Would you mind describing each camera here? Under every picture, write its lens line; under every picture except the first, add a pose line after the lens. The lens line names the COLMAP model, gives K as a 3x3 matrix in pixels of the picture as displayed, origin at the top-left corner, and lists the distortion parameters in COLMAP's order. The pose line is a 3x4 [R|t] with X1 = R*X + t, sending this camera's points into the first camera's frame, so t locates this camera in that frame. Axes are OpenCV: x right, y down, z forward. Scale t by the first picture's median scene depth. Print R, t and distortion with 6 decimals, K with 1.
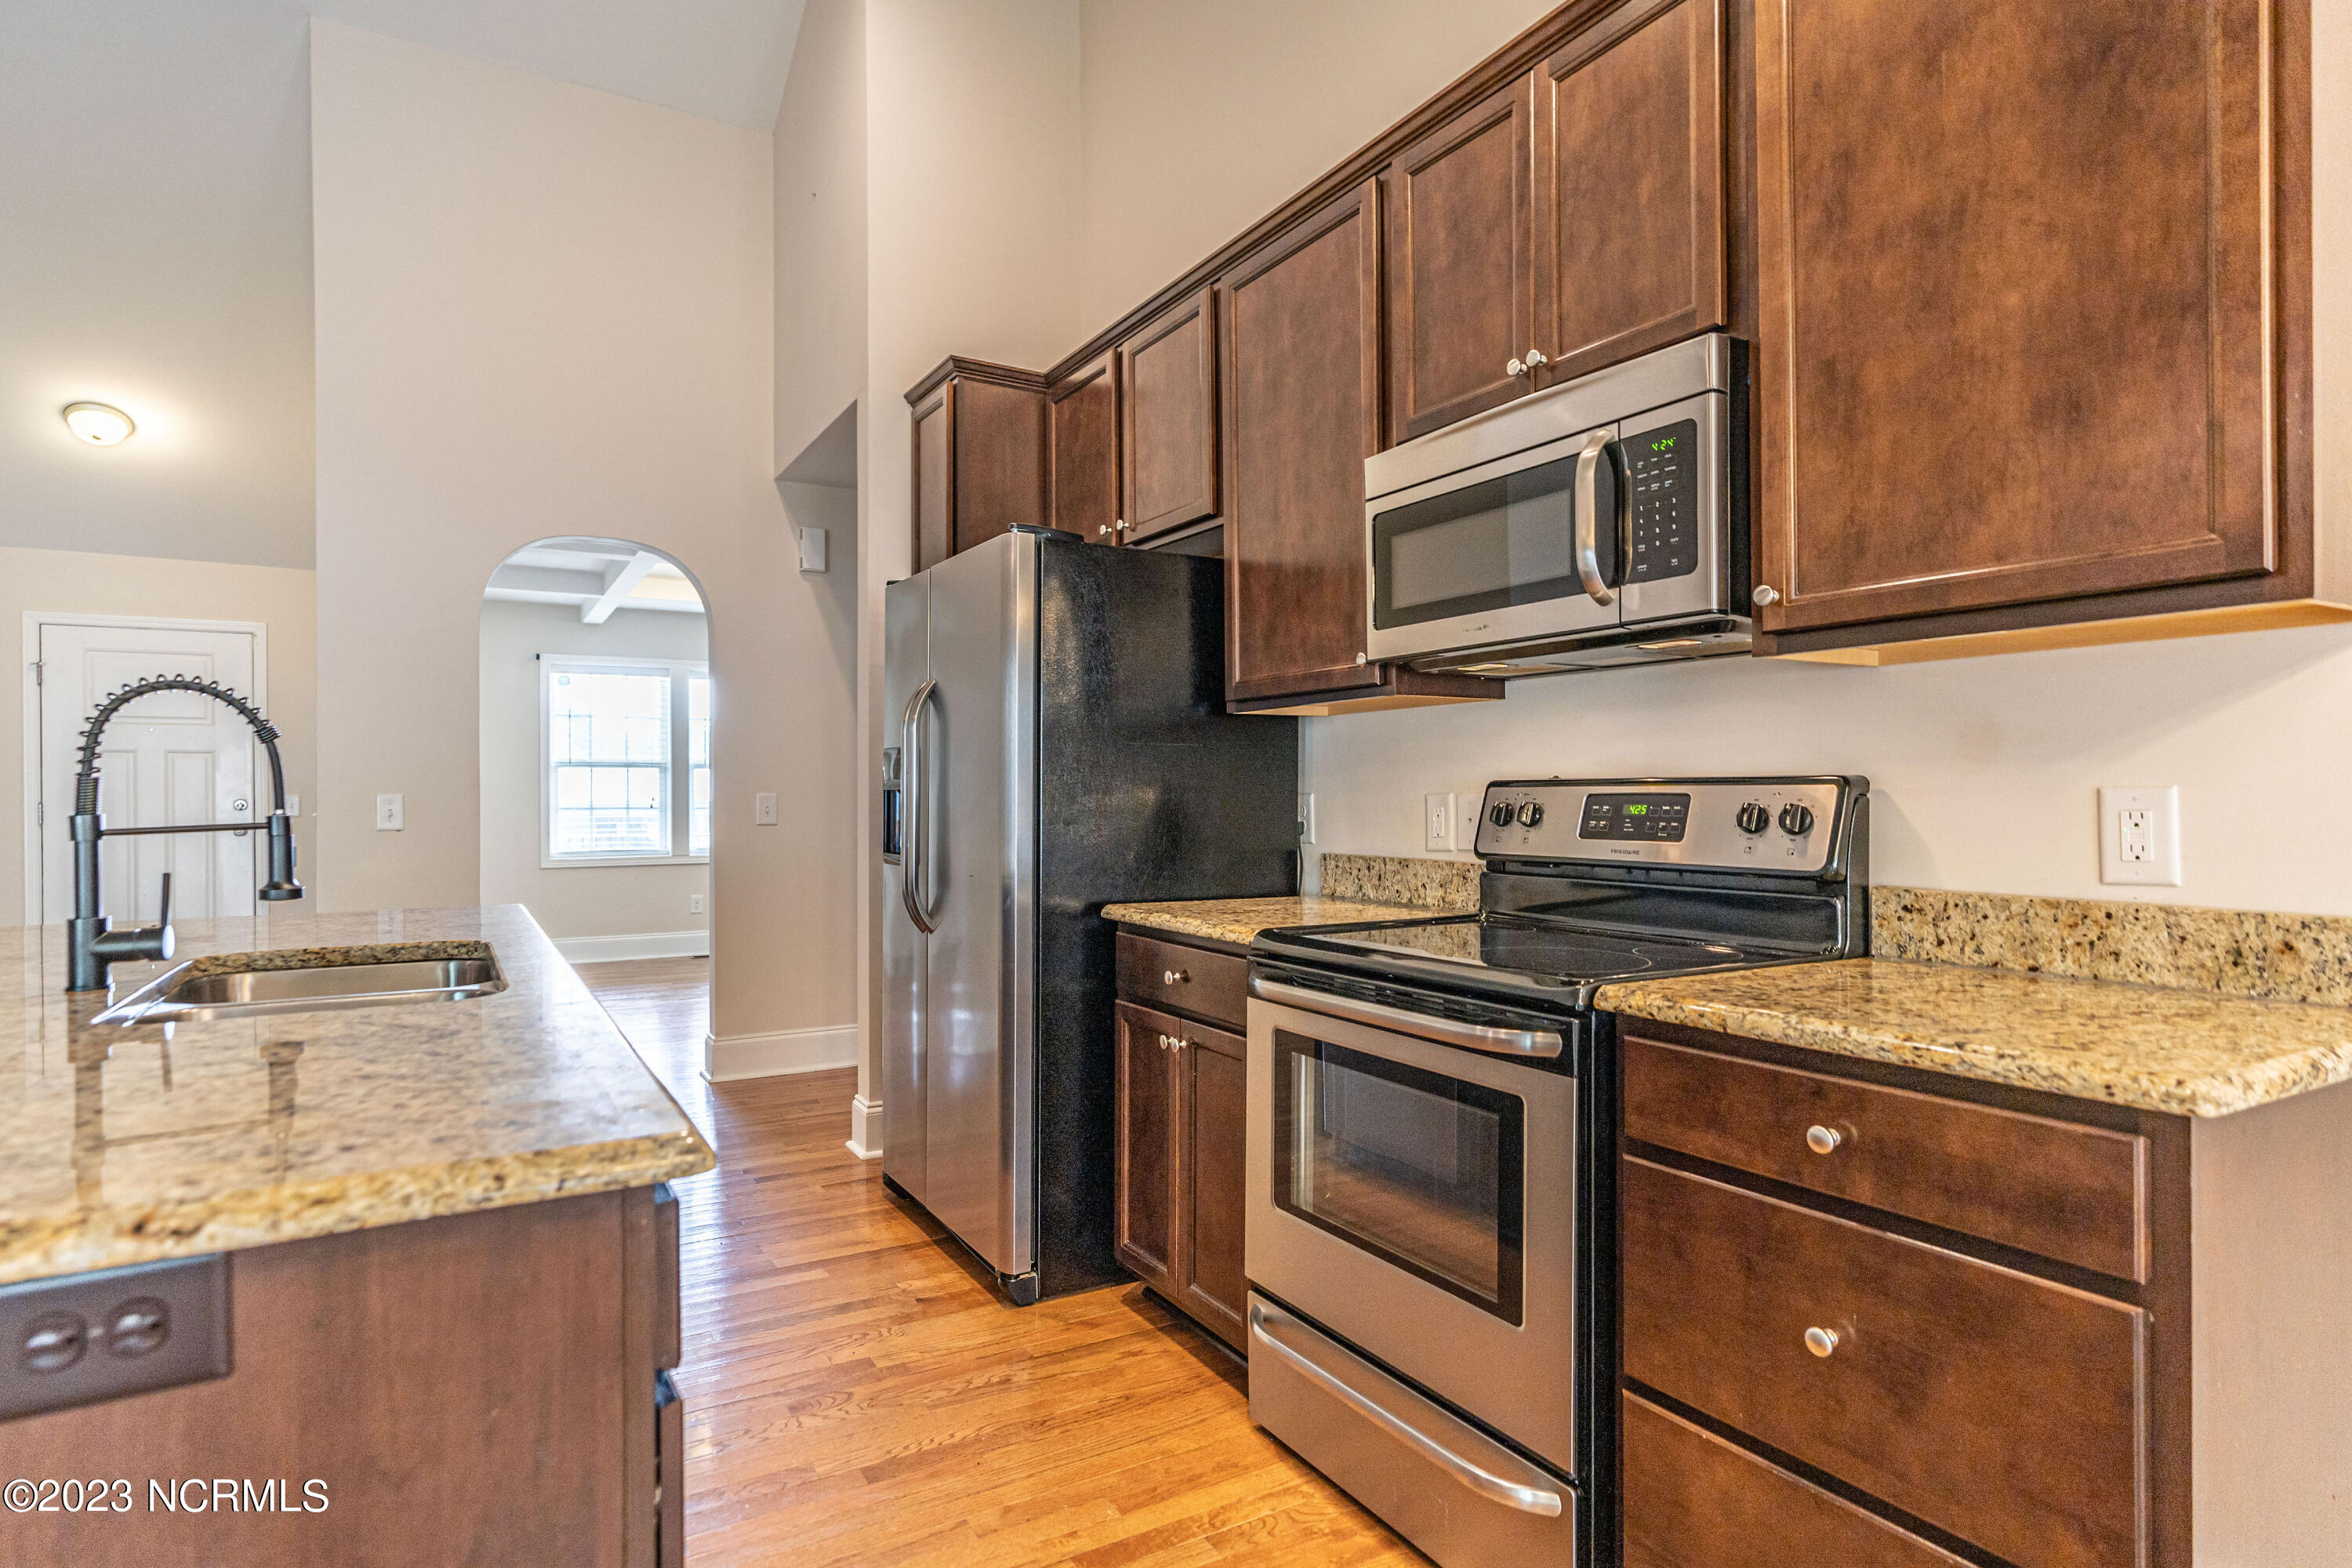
lens RADIAL K [[1216.9, 0, 1176.1], [0, 1216.9, 783.8], [0, 0, 1]] dist [0.001631, 0.000598]
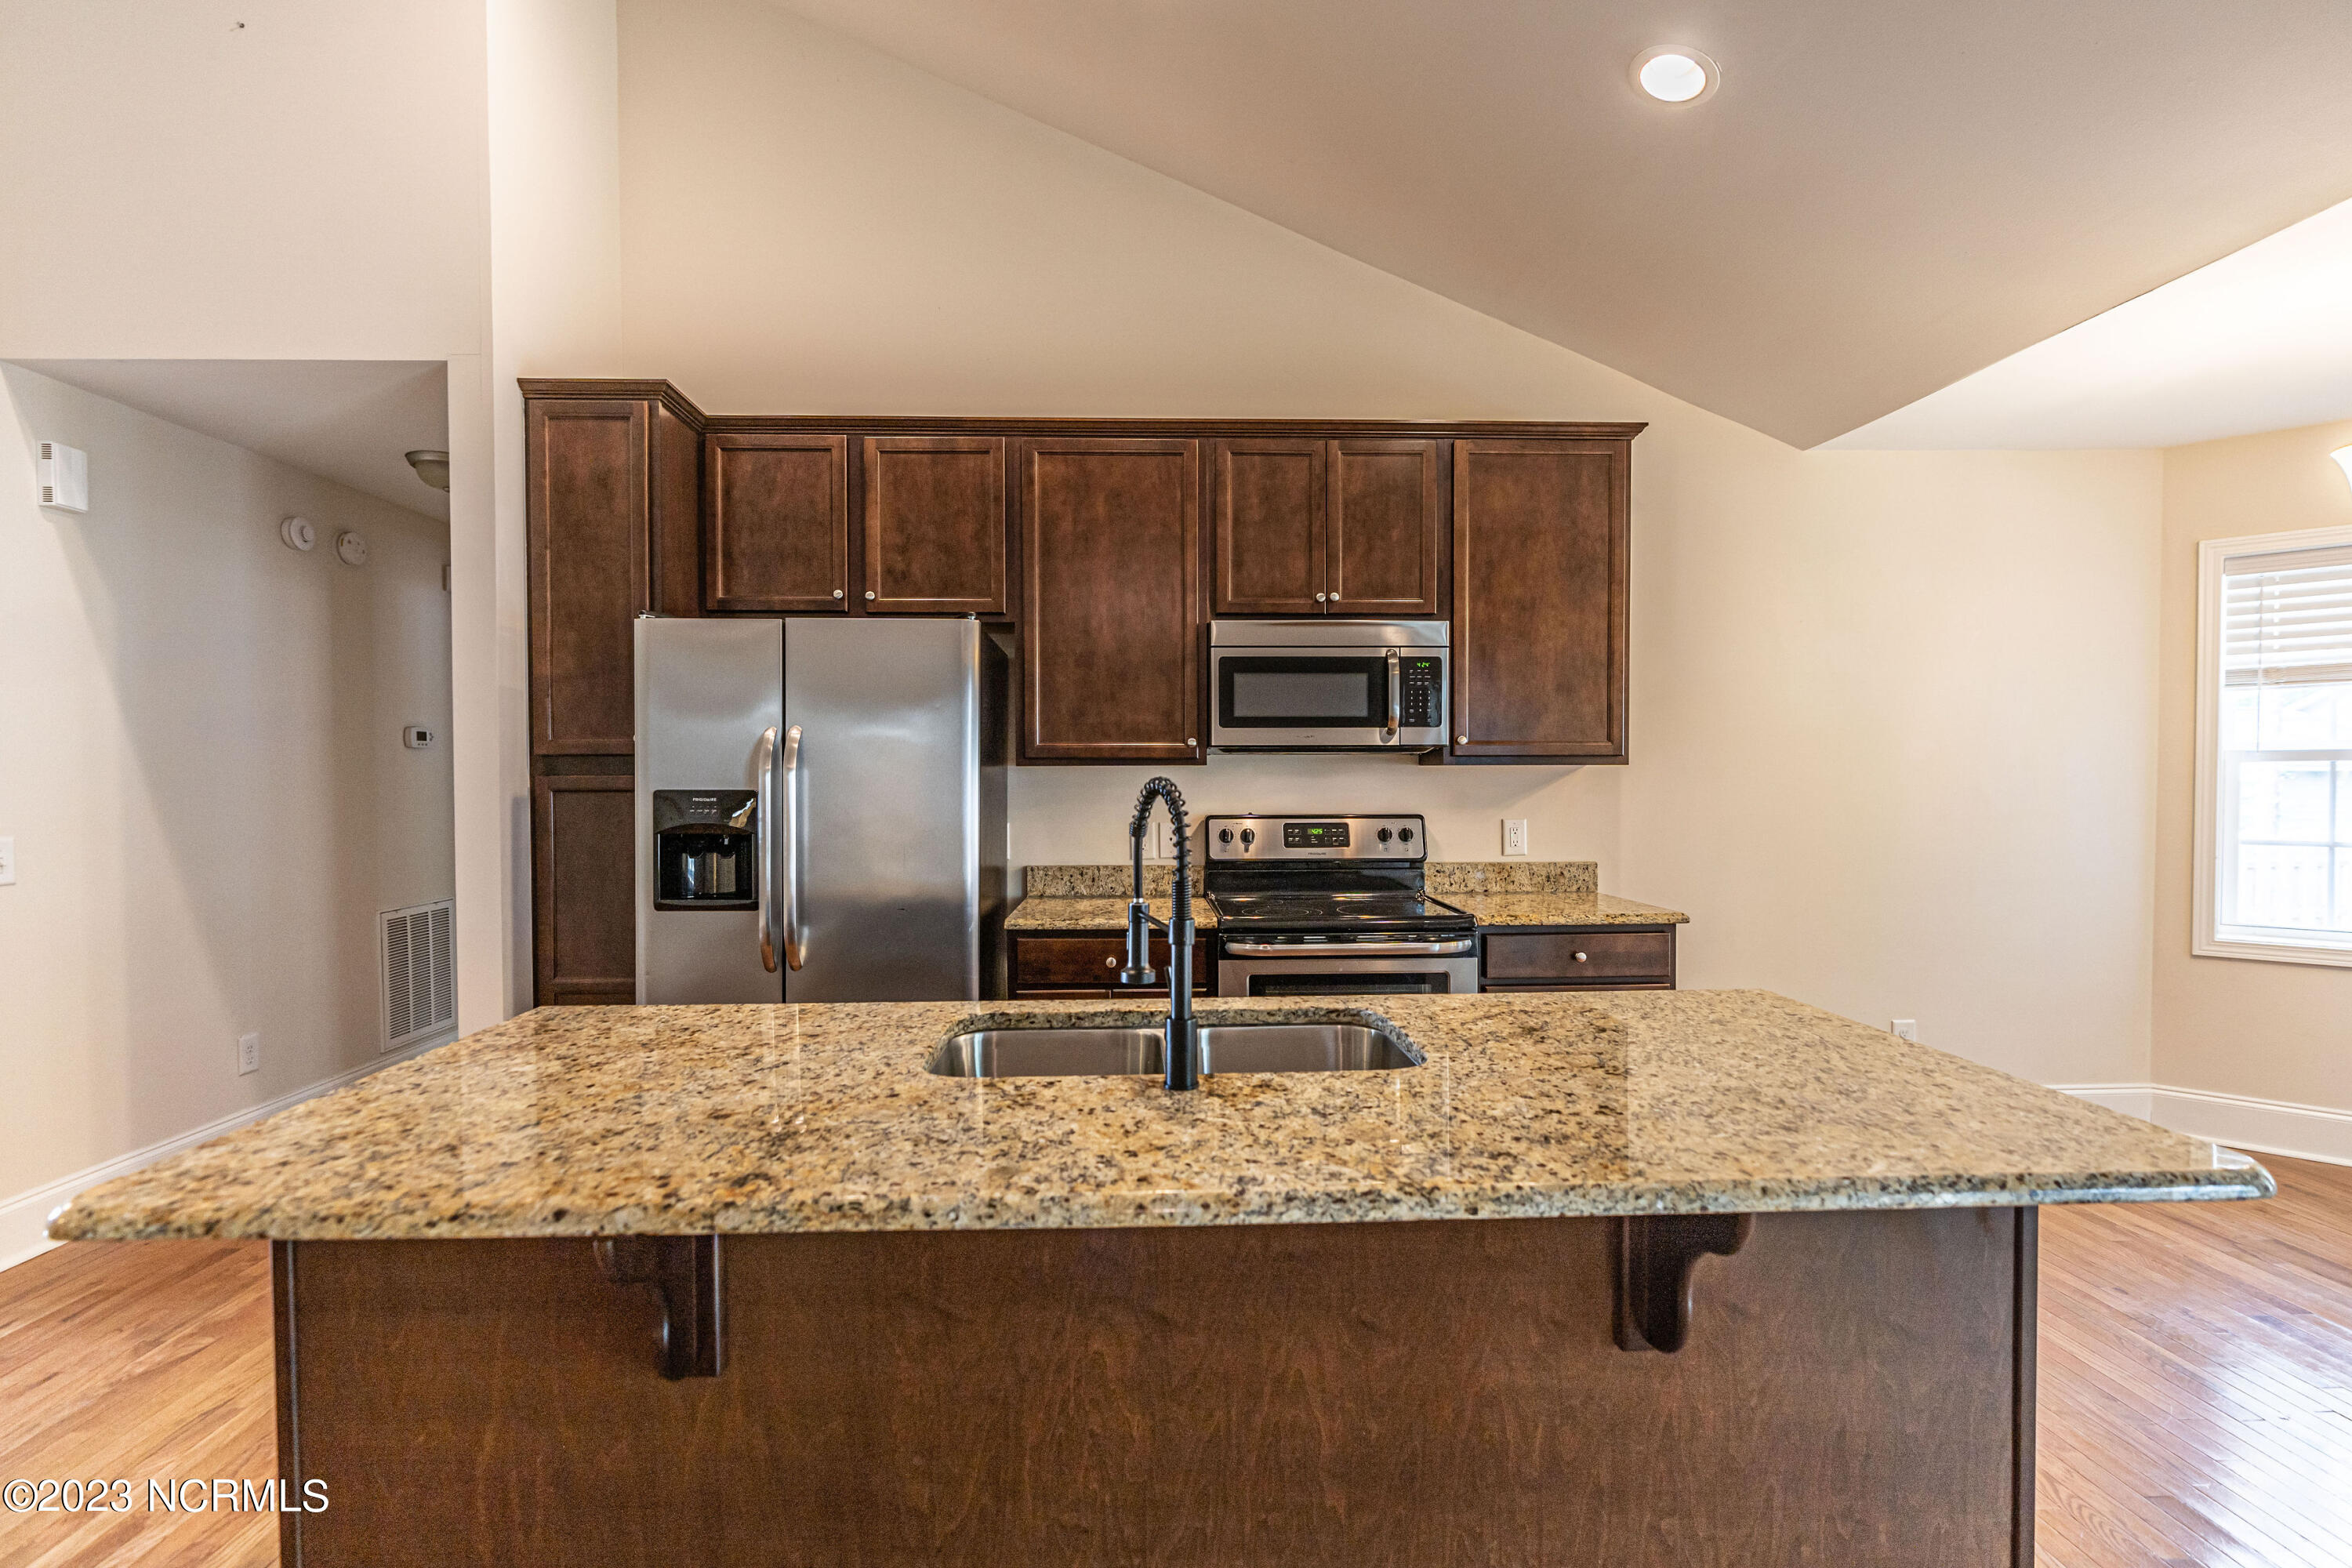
lens RADIAL K [[1081.8, 0, 1176.2], [0, 1081.8, 788.8], [0, 0, 1]] dist [-0.005838, -0.000337]
pose [[0.482701, -0.014103, 0.875672, -1.410151], [-0.005705, 0.999798, 0.019247, -0.089296], [-0.875767, -0.014287, 0.482523, 0.433186]]
